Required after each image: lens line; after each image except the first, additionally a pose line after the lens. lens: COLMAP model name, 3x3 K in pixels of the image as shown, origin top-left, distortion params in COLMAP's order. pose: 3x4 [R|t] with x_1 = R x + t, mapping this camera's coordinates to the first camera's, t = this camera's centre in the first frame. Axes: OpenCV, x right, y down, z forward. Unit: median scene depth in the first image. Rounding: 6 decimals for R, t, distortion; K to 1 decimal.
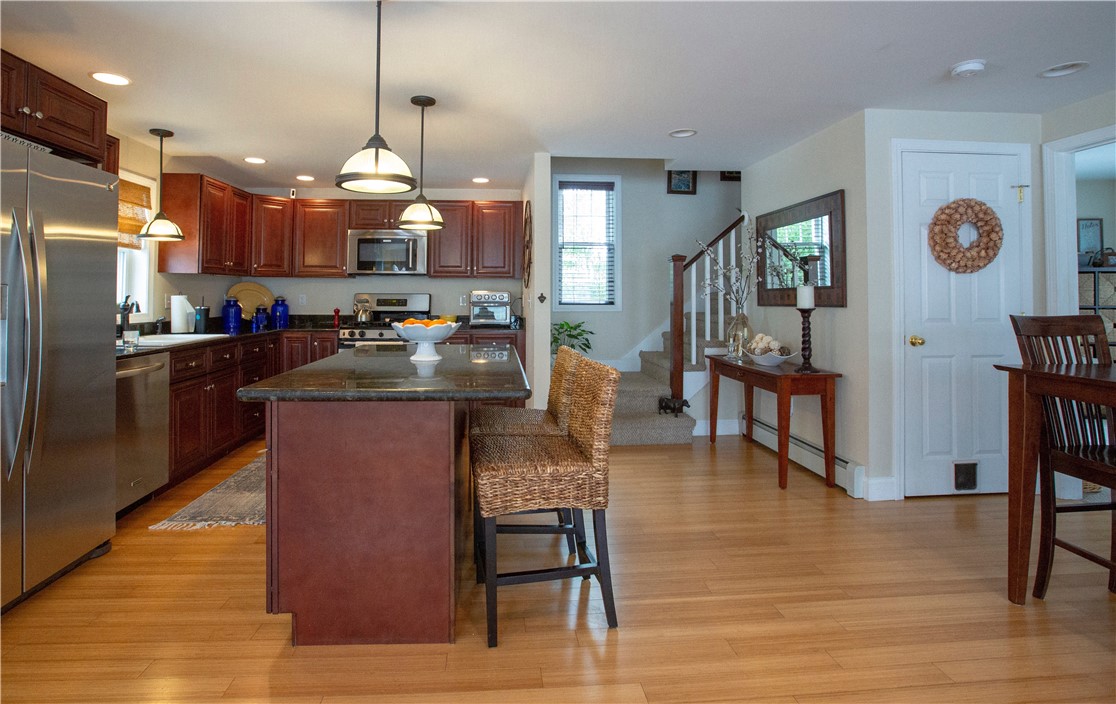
lens RADIAL K [[554.6, 0, 532.0], [0, 554.6, 285.0], [0, 0, 1]] dist [-0.021516, 0.000302]
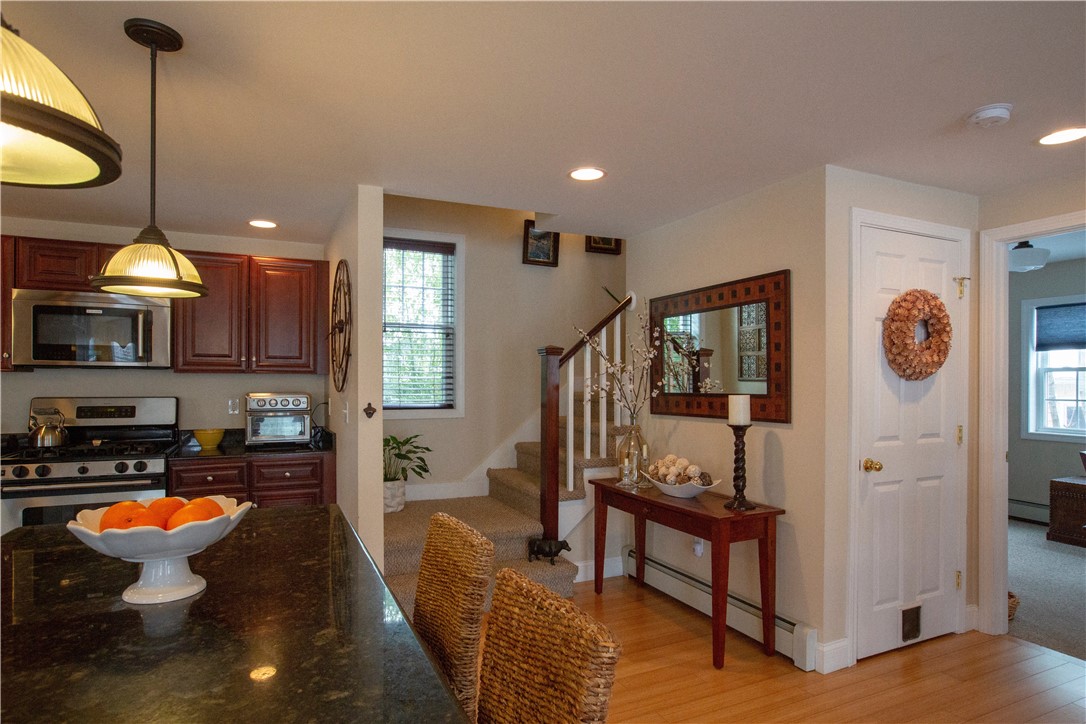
lens RADIAL K [[606.8, 0, 538.3], [0, 606.8, 383.4], [0, 0, 1]] dist [-0.055459, 0.047322]
pose [[0.936143, -0.001267, 0.351618, -0.042368], [-0.008139, 0.999648, 0.025269, -0.024674], [-0.351526, -0.026517, 0.935803, 0.244445]]
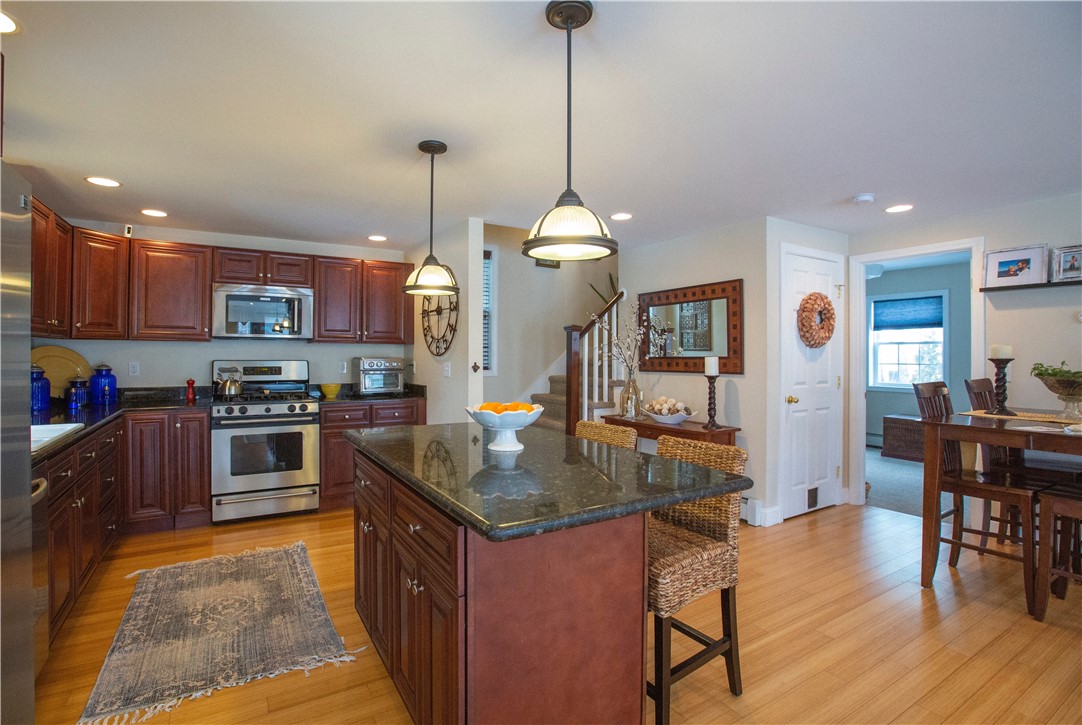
lens RADIAL K [[509.1, 0, 519.5], [0, 509.1, 352.3], [0, 0, 1]] dist [-0.059730, 0.028076]
pose [[0.897707, 0.002046, 0.440588, -0.279438], [-0.010682, 0.999796, 0.017123, -0.016994], [-0.440463, -0.020078, 0.897546, 0.149120]]
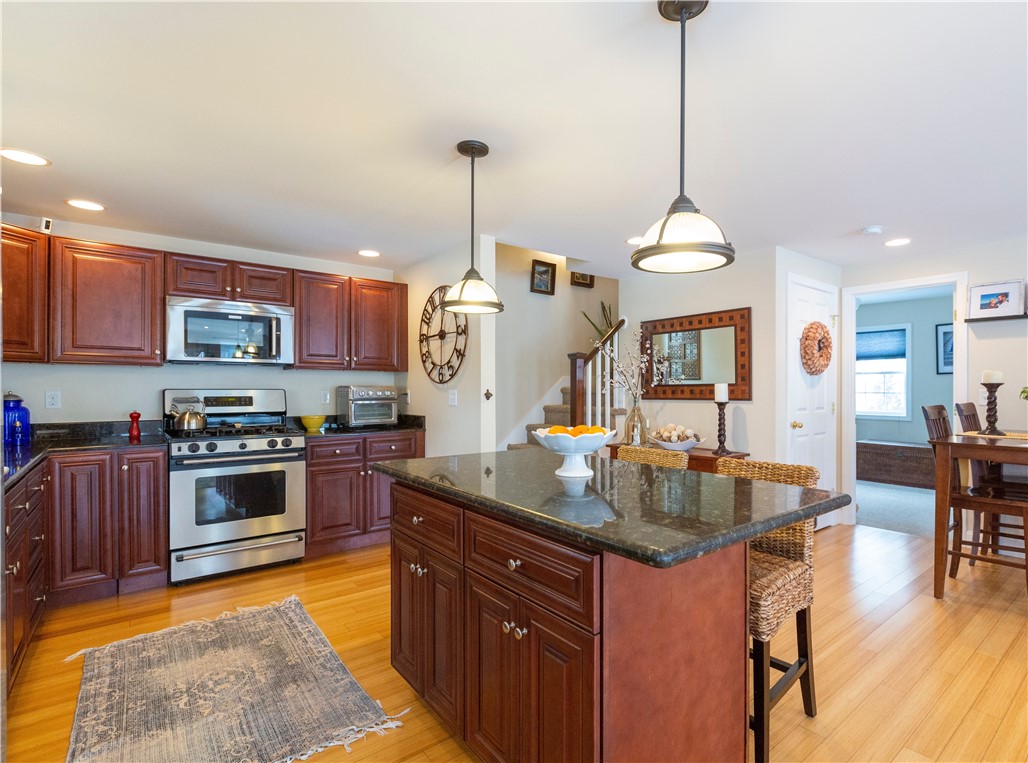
lens RADIAL K [[517.0, 0, 568.0], [0, 517.0, 388.7], [0, 0, 1]] dist [0.002802, -0.000256]
pose [[0.806524, -0.003215, 0.591193, -0.347342], [-0.011356, 0.999716, 0.020929, -0.005211], [-0.591093, -0.023593, 0.806259, 0.210784]]
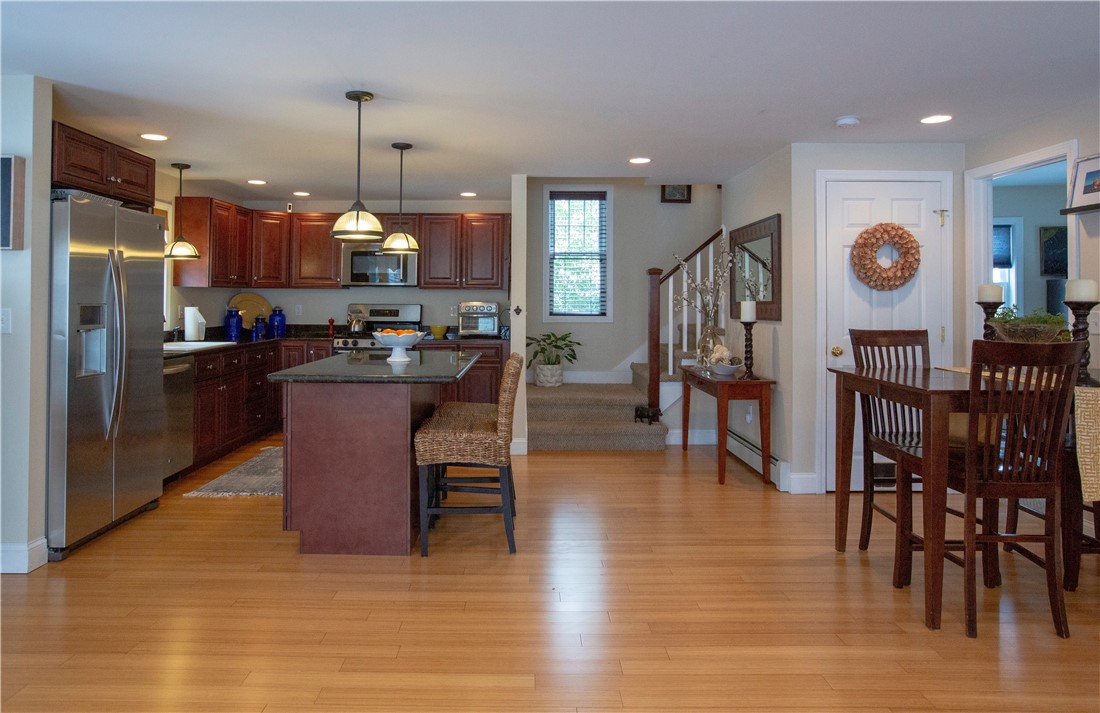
lens RADIAL K [[699.0, 0, 522.5], [0, 699.0, 290.3], [0, 0, 1]] dist [-0.004384, -0.000794]
pose [[0.997364, 0.001521, -0.072541, 0.113039], [-0.001144, 0.999986, 0.005241, -0.020300], [0.072548, -0.005145, 0.997352, -0.318275]]
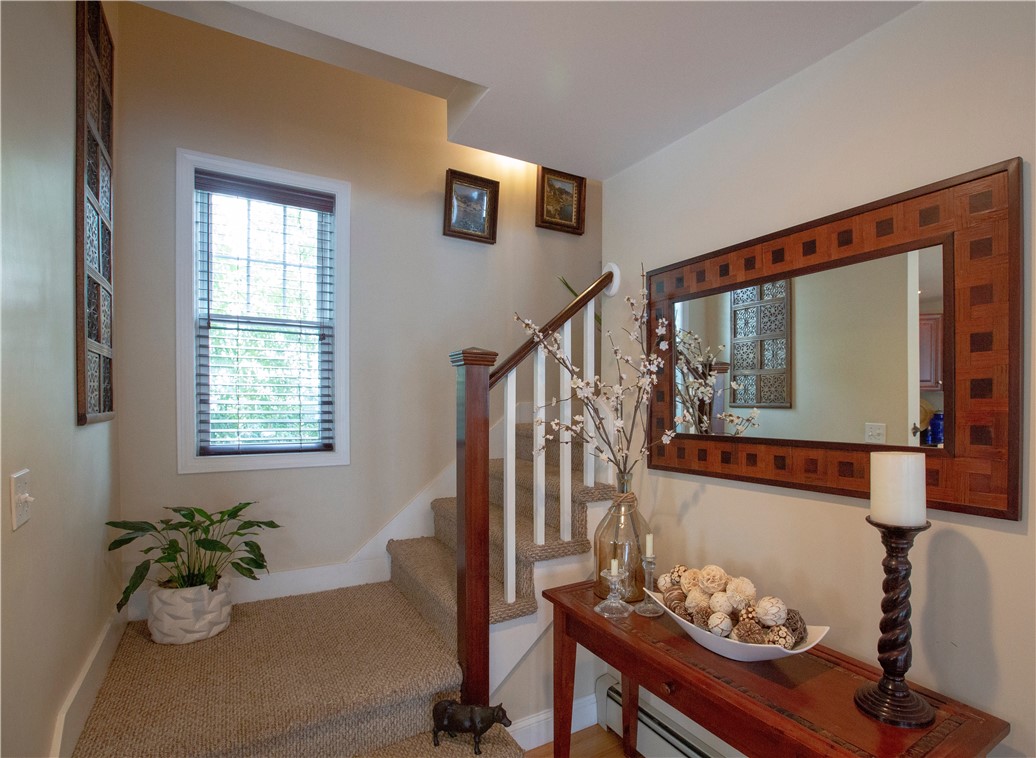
lens RADIAL K [[532.6, 0, 563.5], [0, 532.6, 412.8], [0, 0, 1]] dist [-0.038082, 0.000377]
pose [[0.879880, -0.006741, 0.475148, 0.132331], [-0.014000, 0.999098, 0.040100, -0.023708], [-0.474989, -0.041936, 0.878992, 0.626418]]
